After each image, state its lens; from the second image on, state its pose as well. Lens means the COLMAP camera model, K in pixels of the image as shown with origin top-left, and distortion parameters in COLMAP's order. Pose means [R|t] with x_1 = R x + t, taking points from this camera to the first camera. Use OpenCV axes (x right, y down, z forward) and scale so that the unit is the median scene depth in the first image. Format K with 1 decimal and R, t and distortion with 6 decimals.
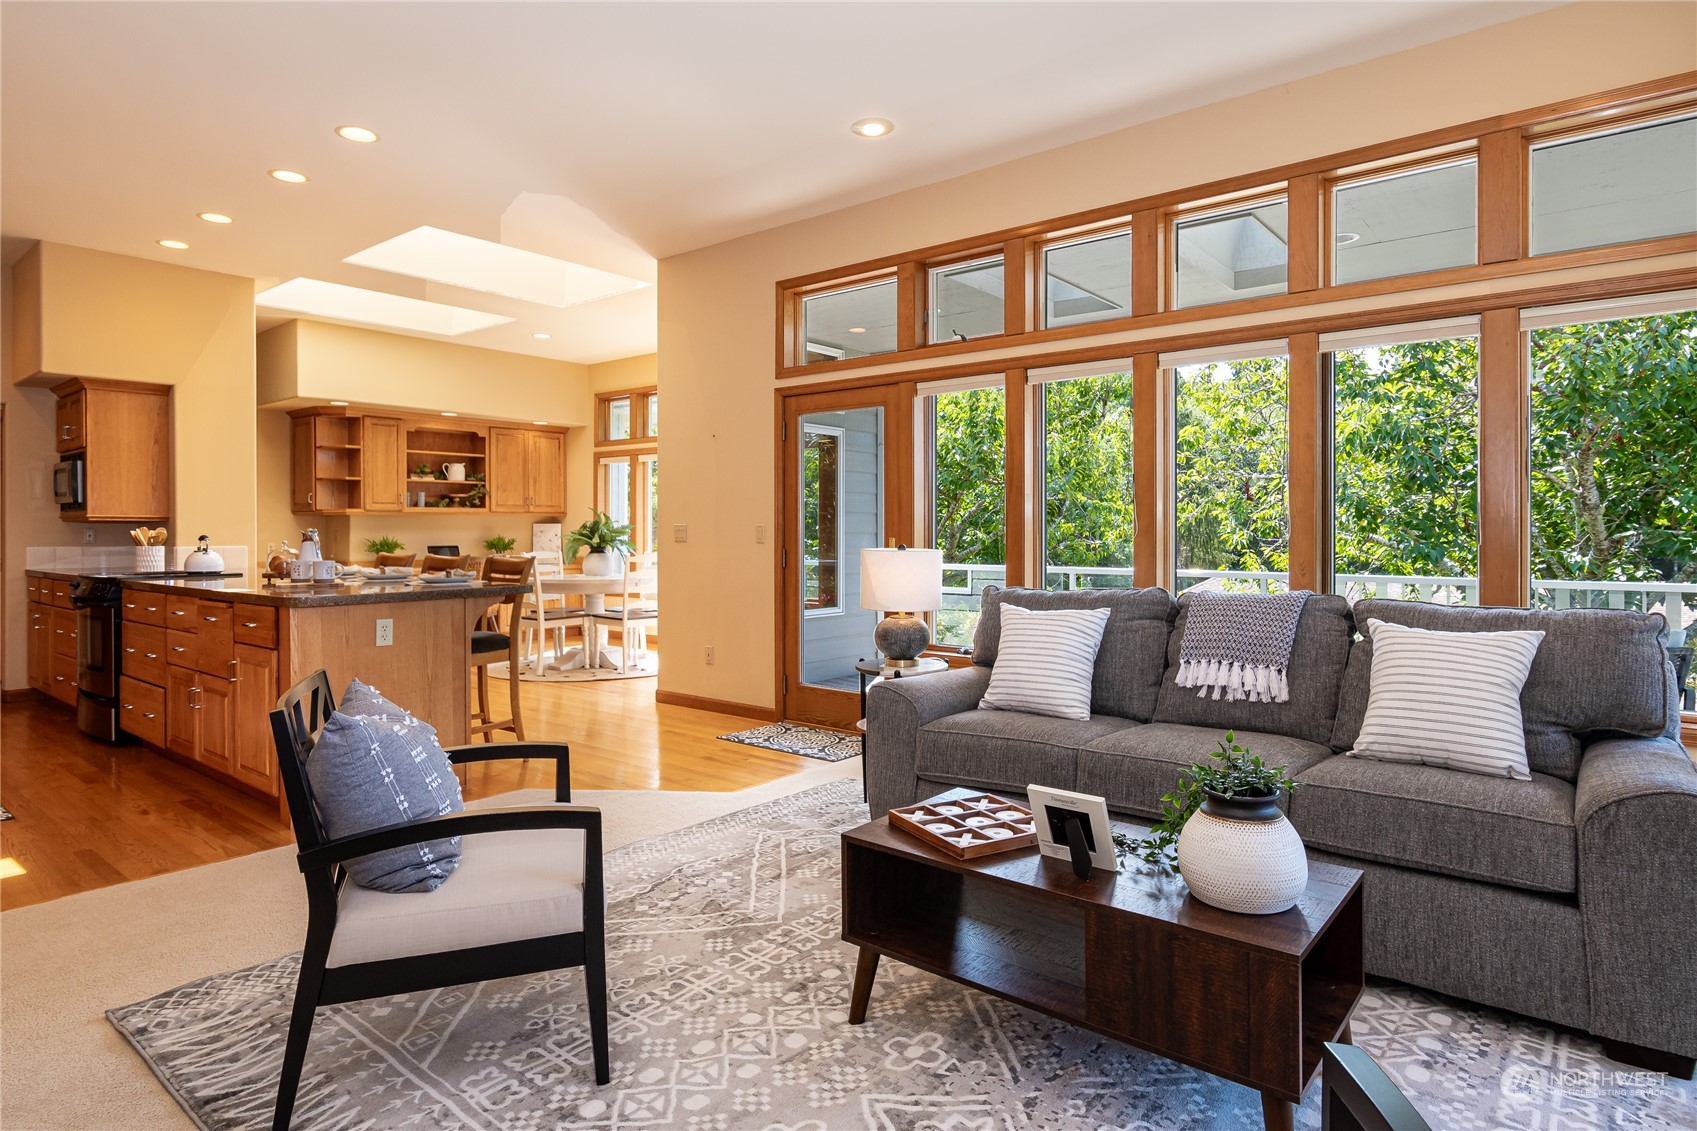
lens RADIAL K [[941.3, 0, 849.9], [0, 941.3, 545.3], [0, 0, 1]] dist [0.001162, -0.001936]
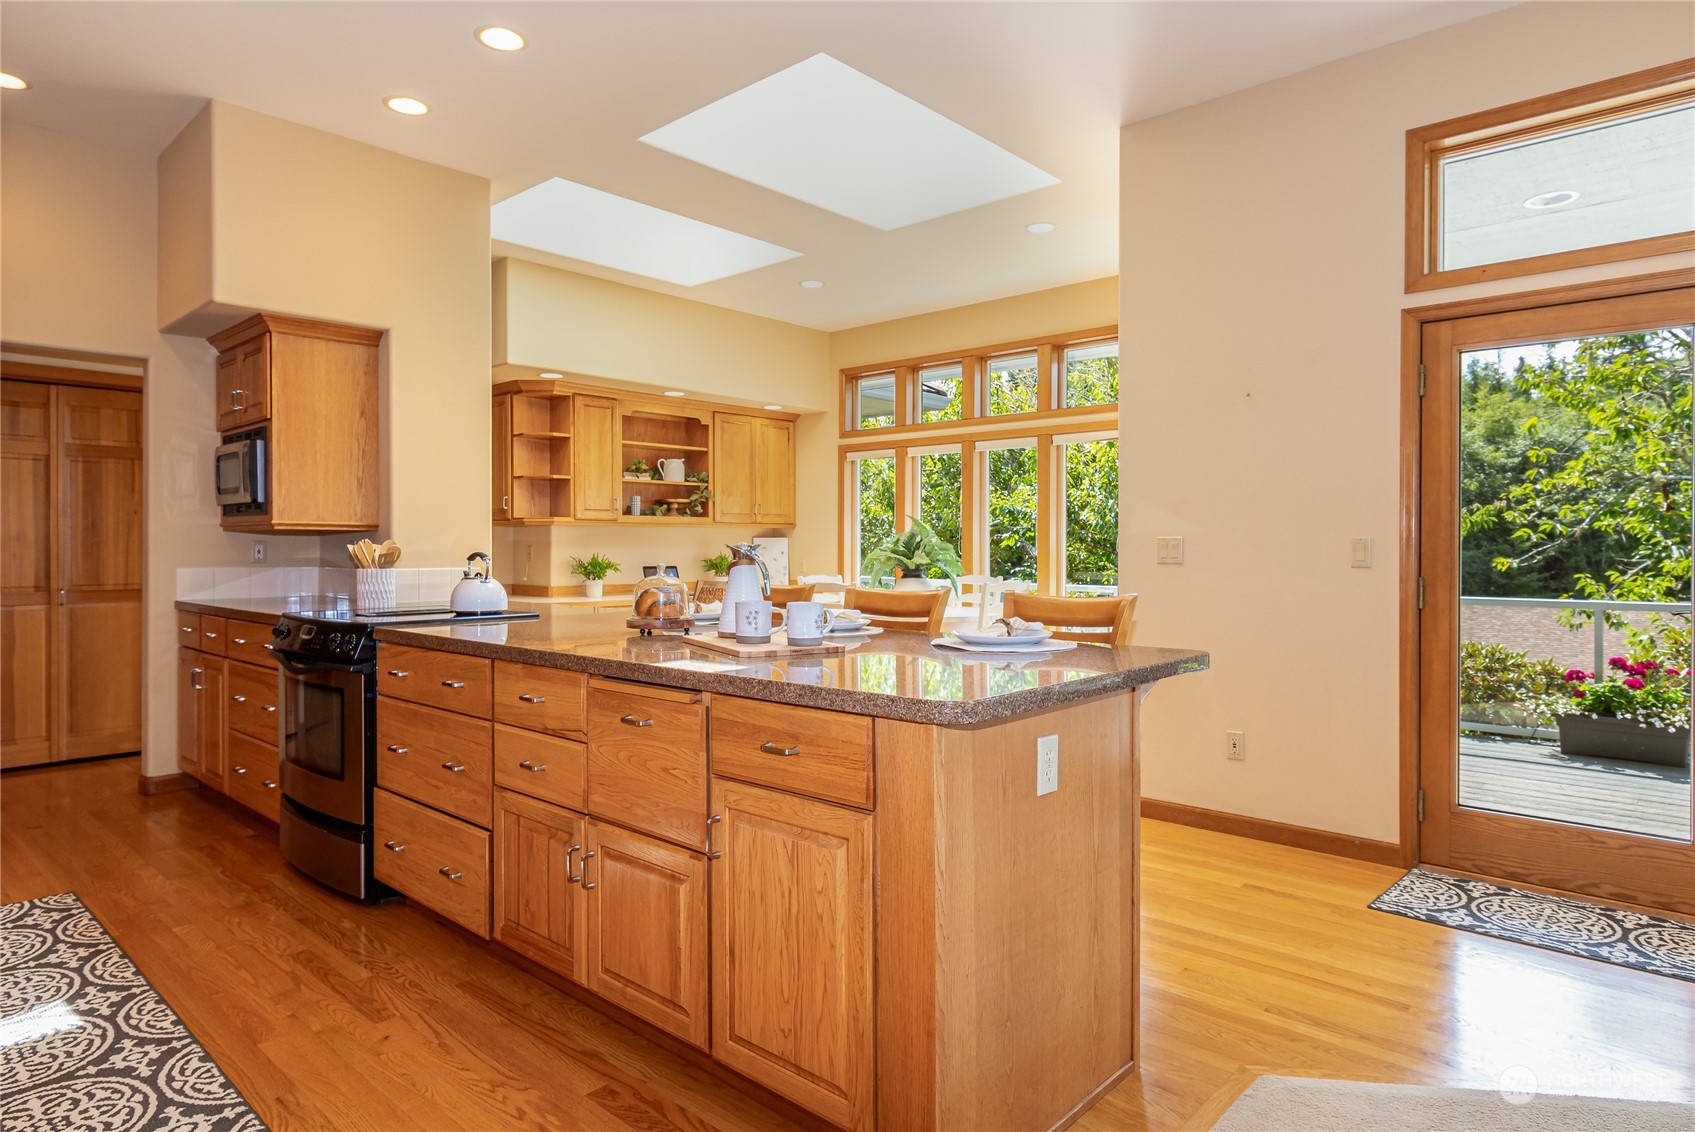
lens RADIAL K [[978.4, 0, 847.5], [0, 978.4, 566.0], [0, 0, 1]] dist [0.002263, 0.000324]
pose [[0.998405, 0.004298, -0.056297, -0.347638], [-0.004131, 0.999987, 0.003081, -0.003742], [0.056309, -0.002844, 0.998409, 0.314838]]
